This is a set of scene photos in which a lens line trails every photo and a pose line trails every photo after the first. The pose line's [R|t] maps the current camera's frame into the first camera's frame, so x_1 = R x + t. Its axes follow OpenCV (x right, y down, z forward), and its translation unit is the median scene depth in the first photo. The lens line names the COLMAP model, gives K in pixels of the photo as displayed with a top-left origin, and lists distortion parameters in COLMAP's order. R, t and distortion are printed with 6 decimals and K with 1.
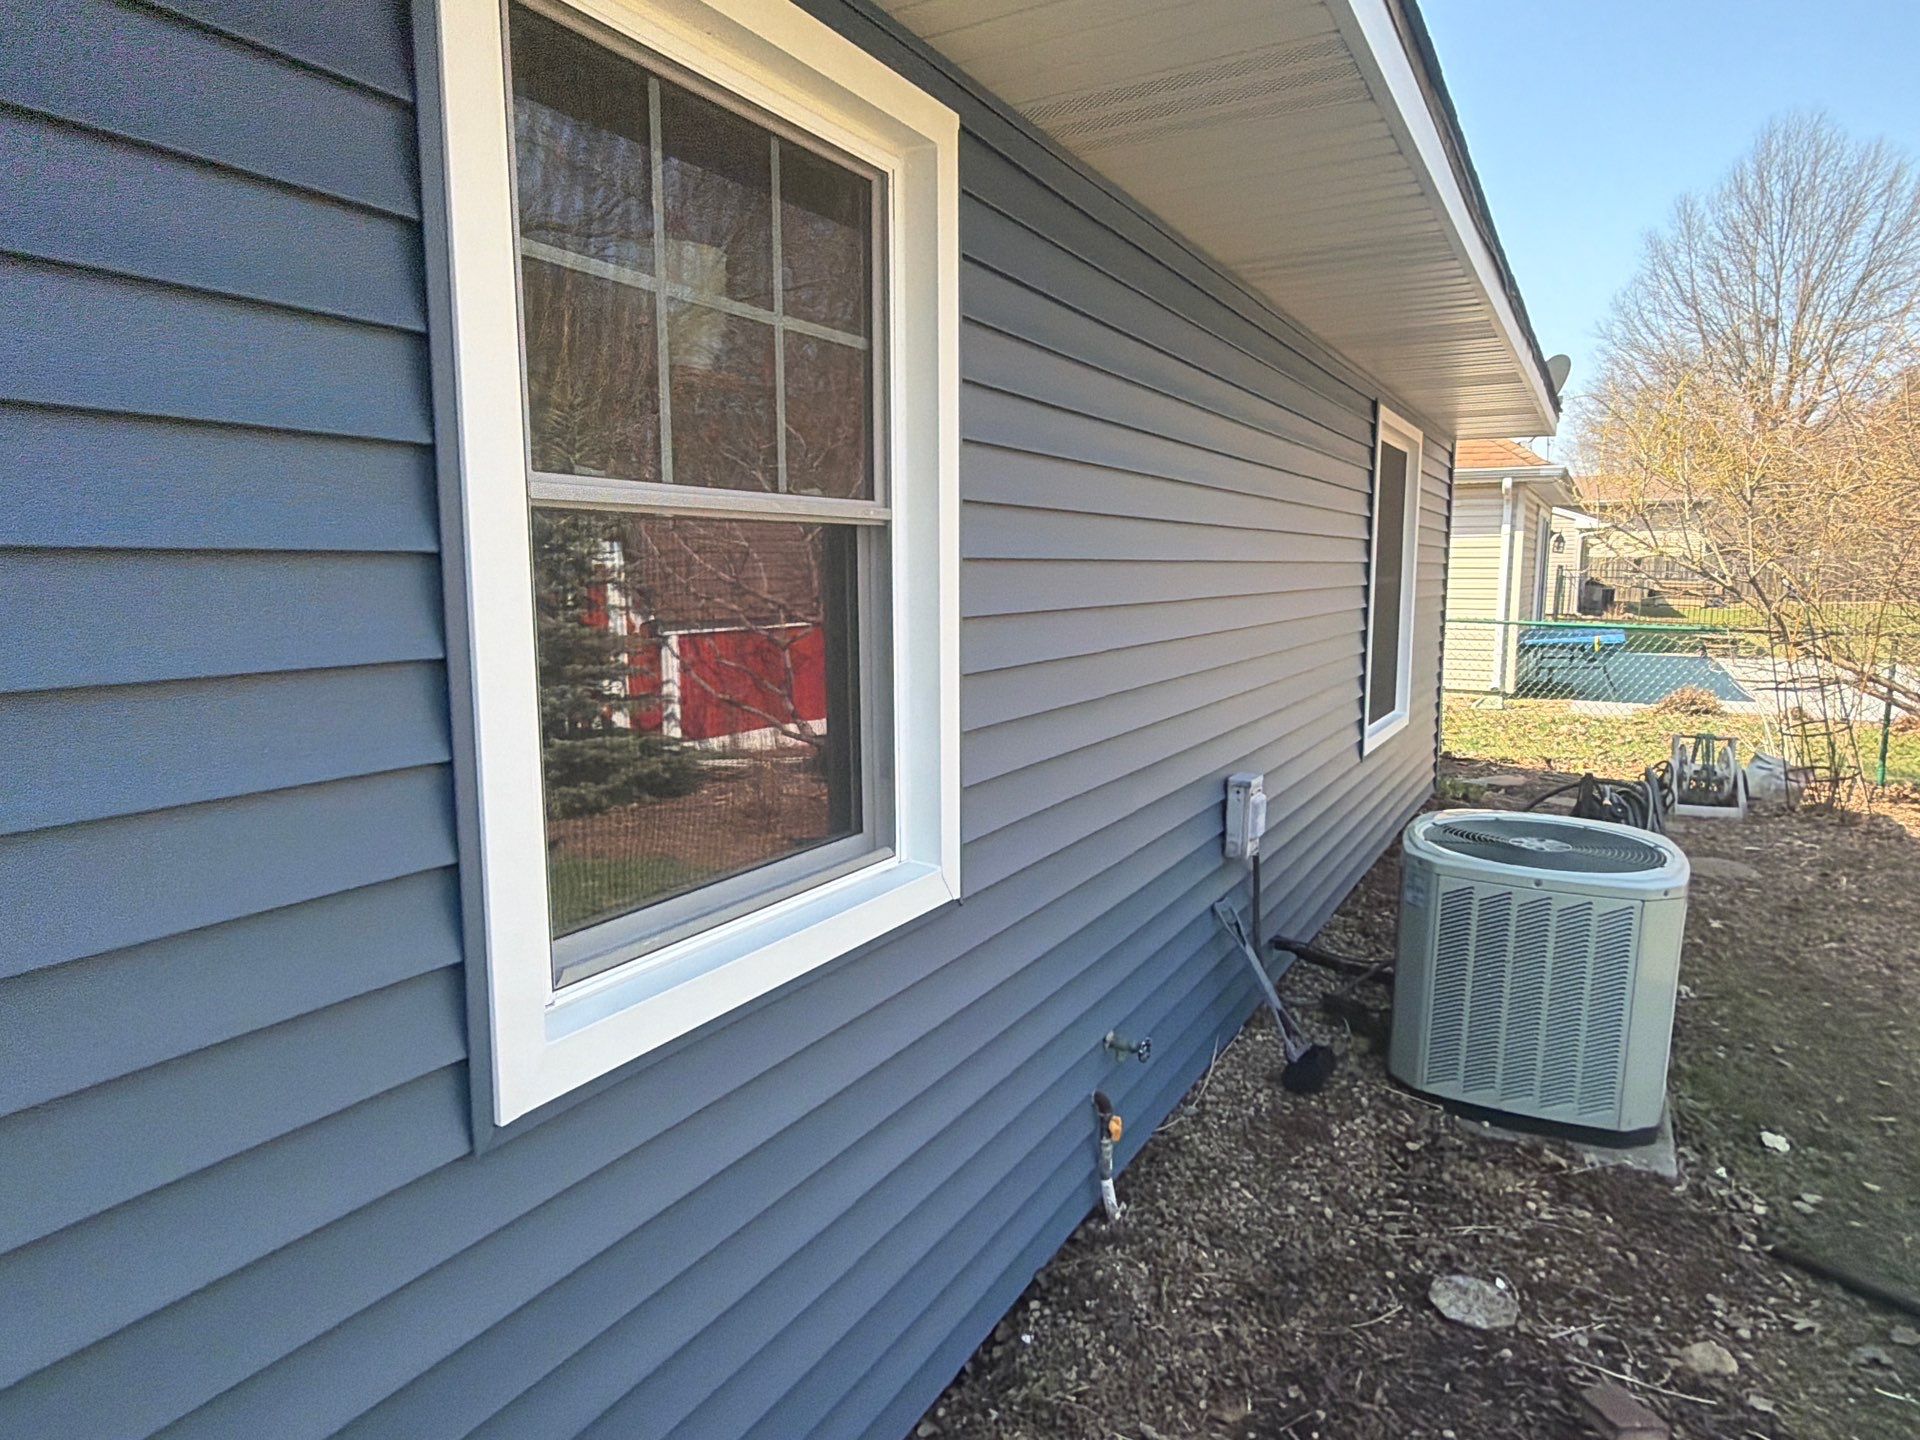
lens RADIAL K [[1171.9, 0, 966.8], [0, 1171.9, 725.5], [0, 0, 1]] dist [-0.000675, -0.000238]
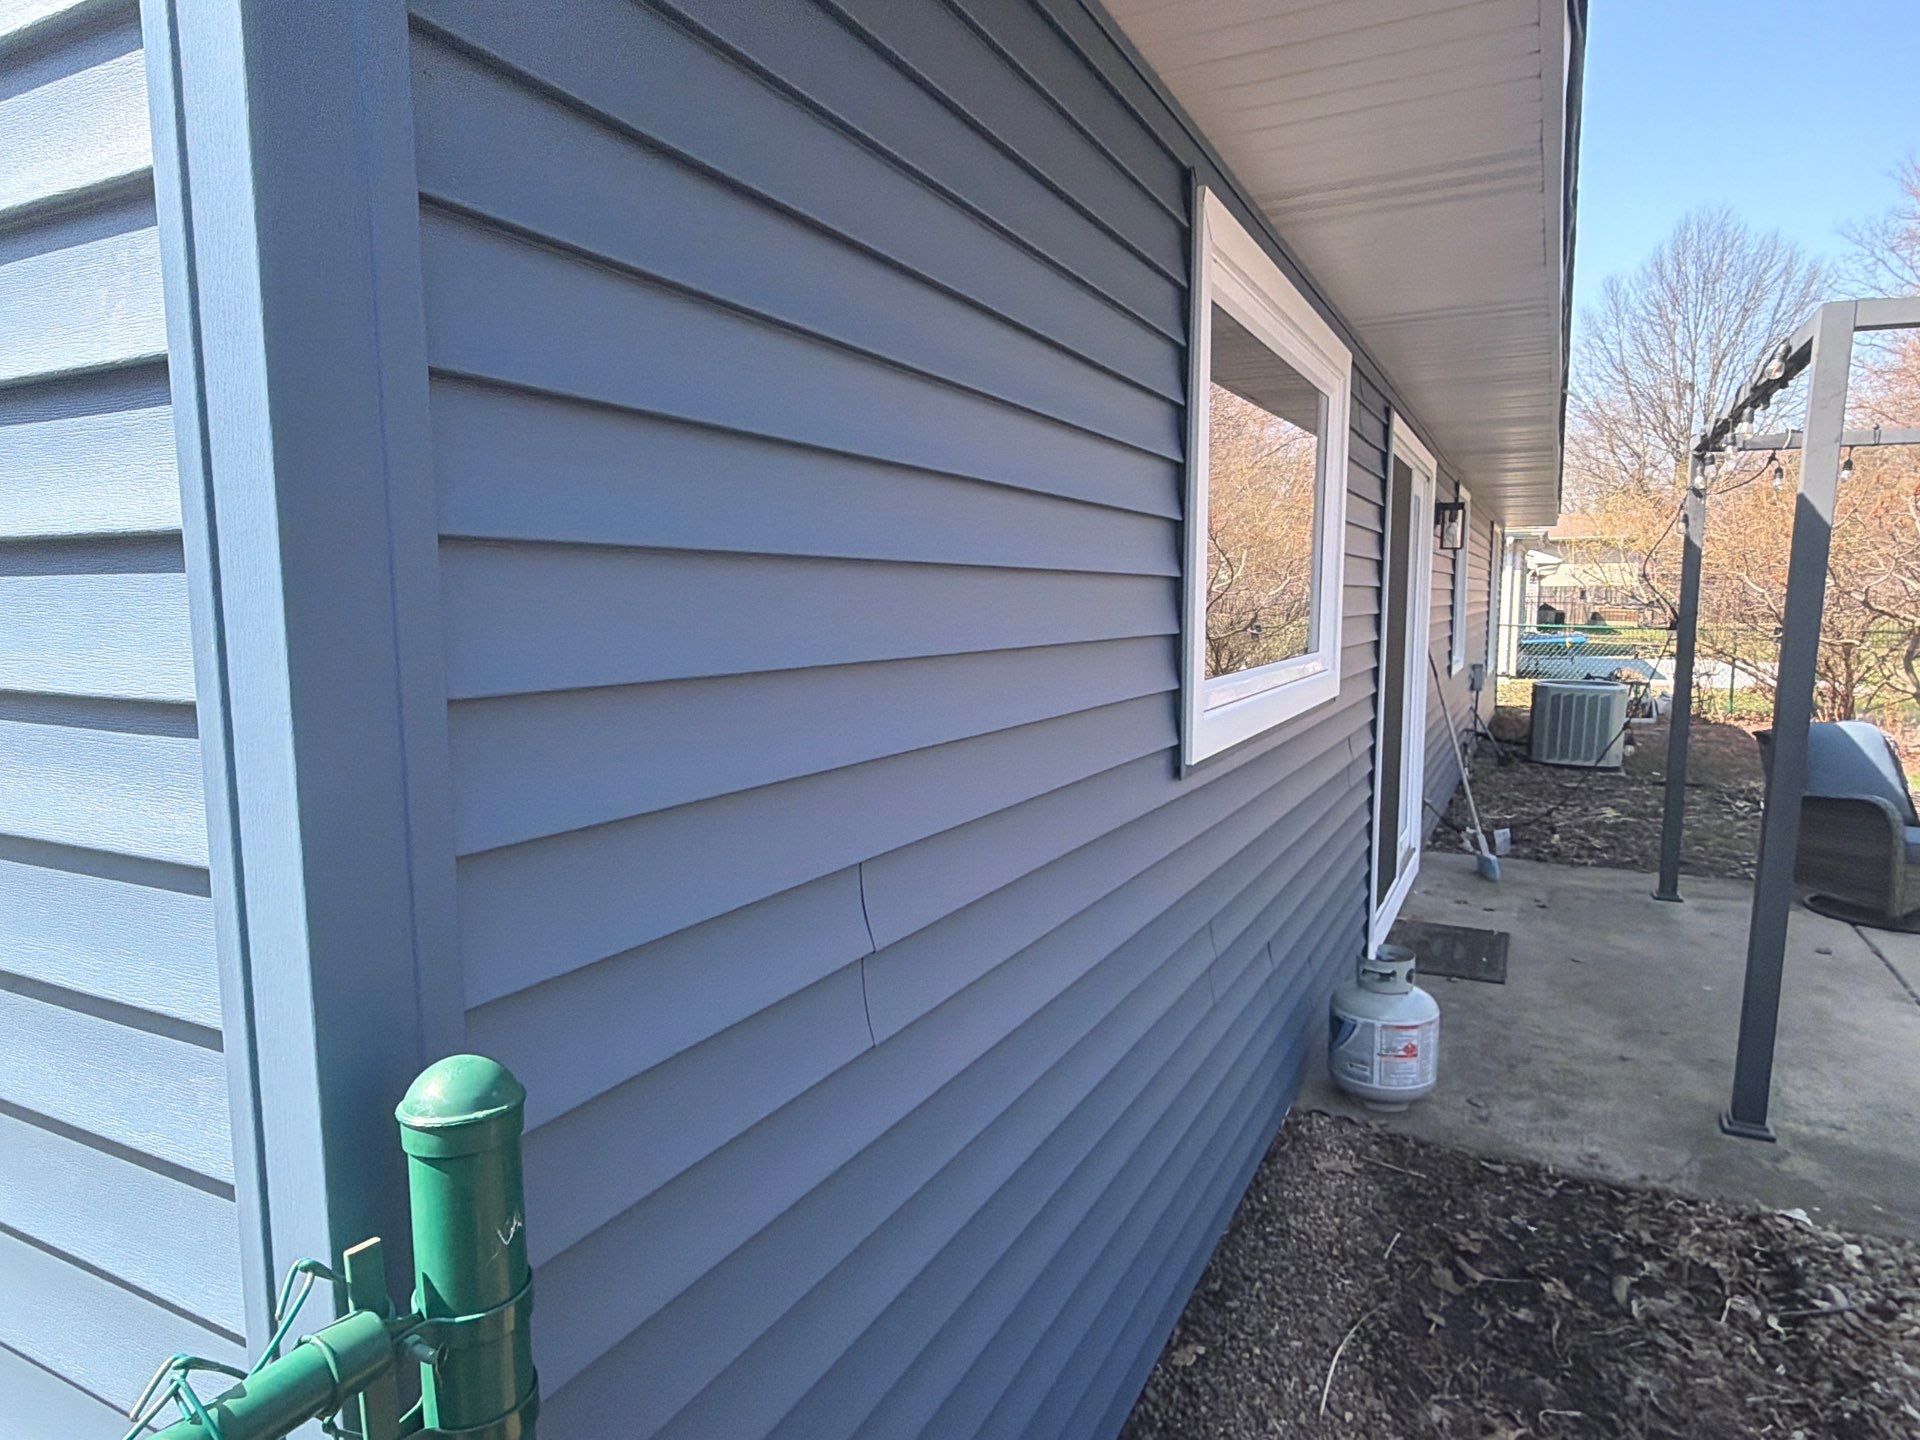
lens RADIAL K [[1171.9, 0, 953.4], [0, 1171.9, 728.1], [0, 0, 1]] dist [-0.000675, -0.000238]
pose [[0.999472, -0.004014, 0.032230, -0.145967], [0.004705, 0.999760, -0.021397, 0.032541], [-0.032136, 0.021538, 0.999251, -0.234447]]
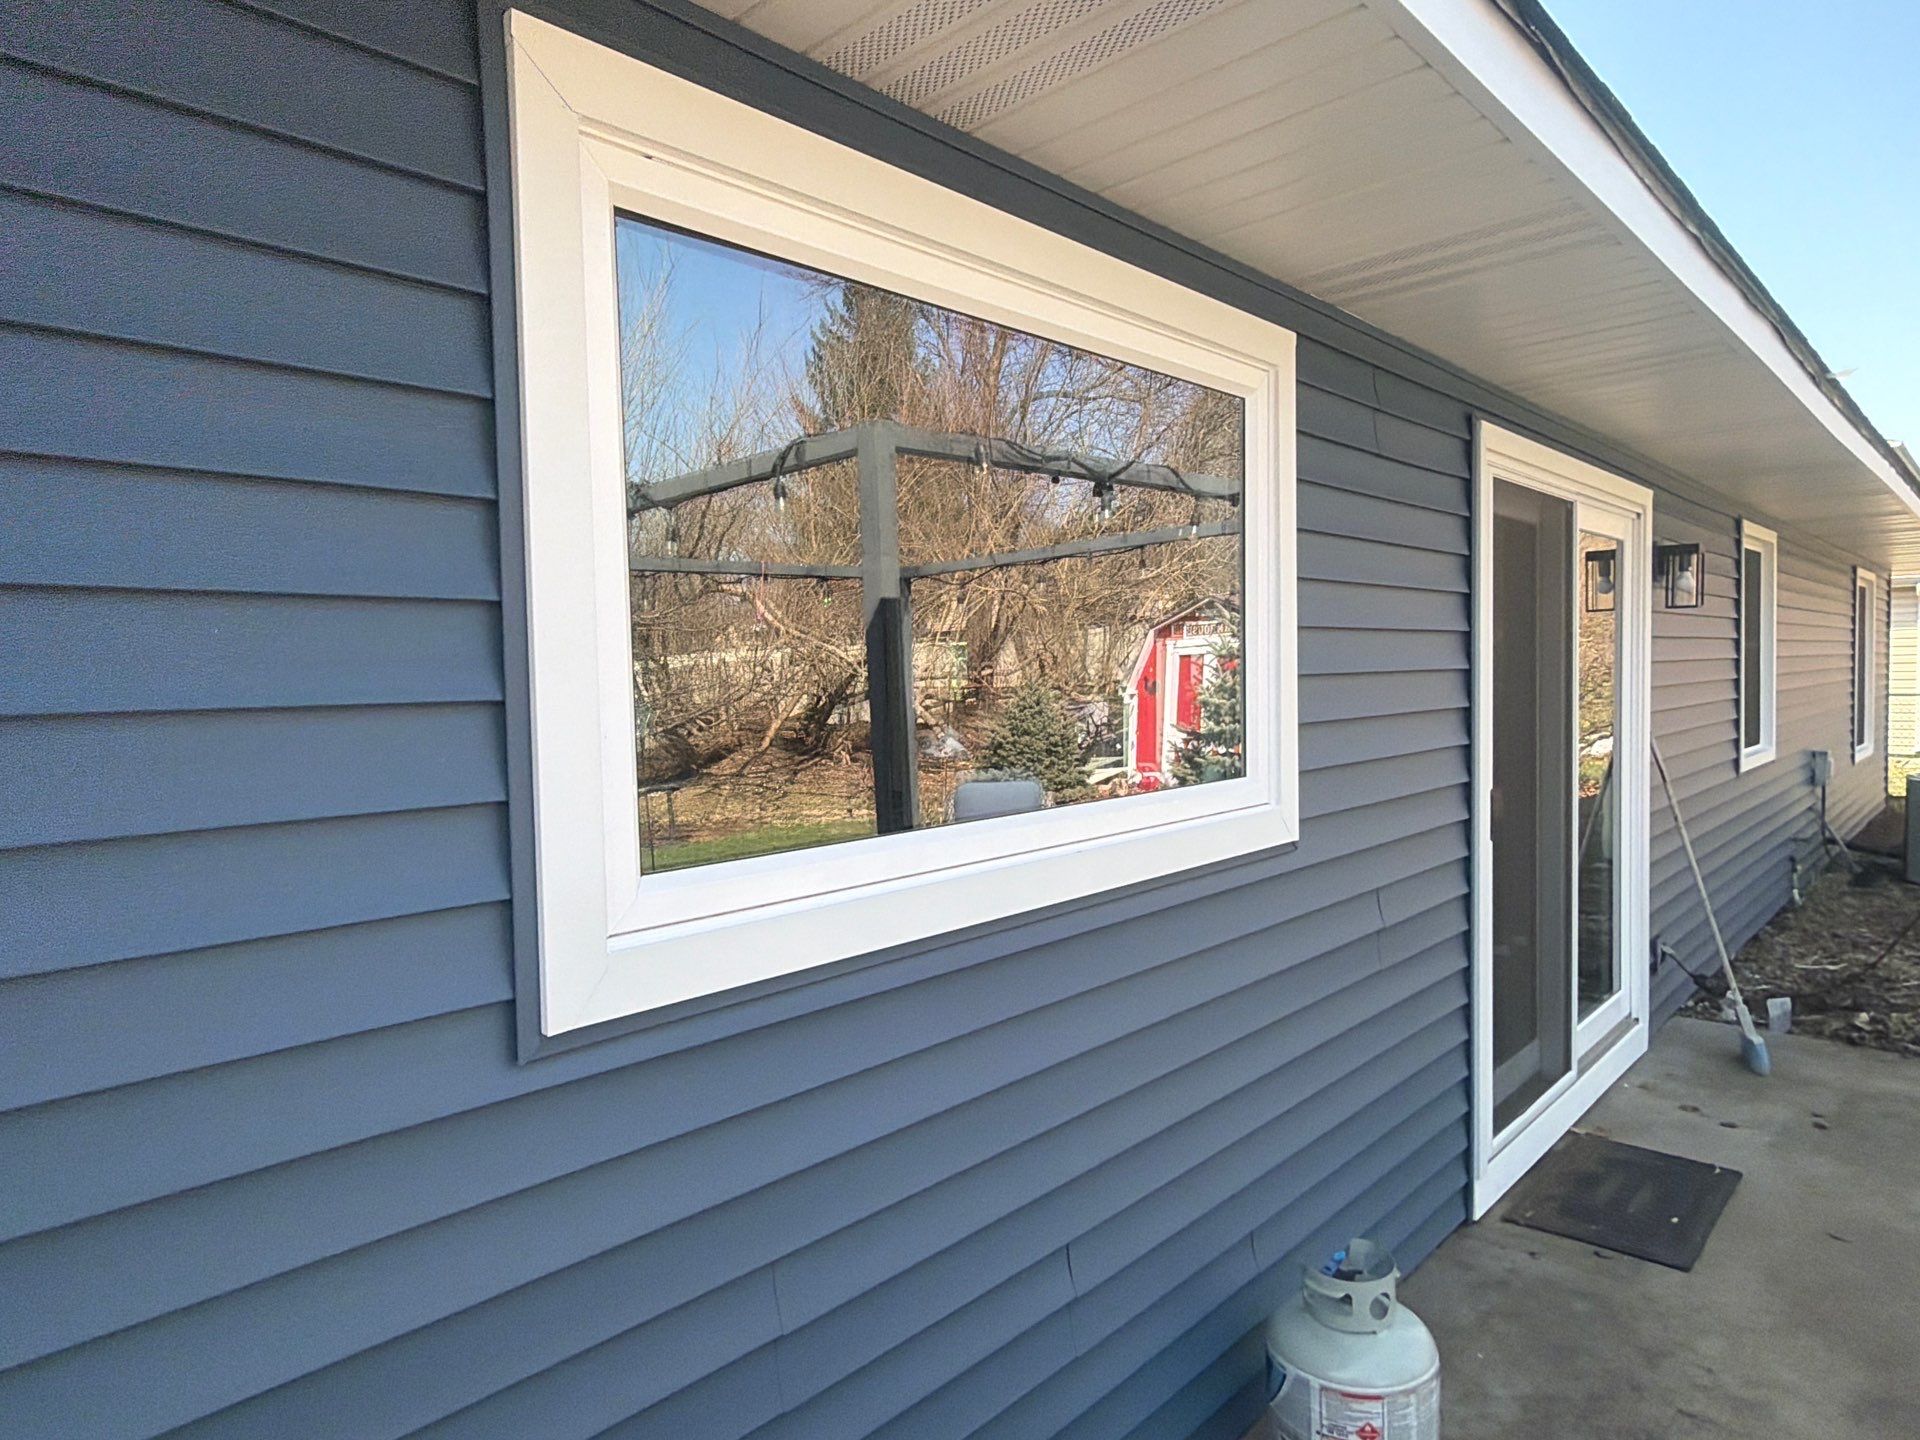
lens RADIAL K [[1171.9, 0, 960.7], [0, 1171.9, 707.5], [0, 0, 1]] dist [-0.000675, -0.000238]
pose [[0.970371, -0.004114, -0.241586, -0.103098], [-0.018828, 0.995527, -0.092577, 0.025190], [0.240887, 0.094383, 0.965953, -0.197213]]
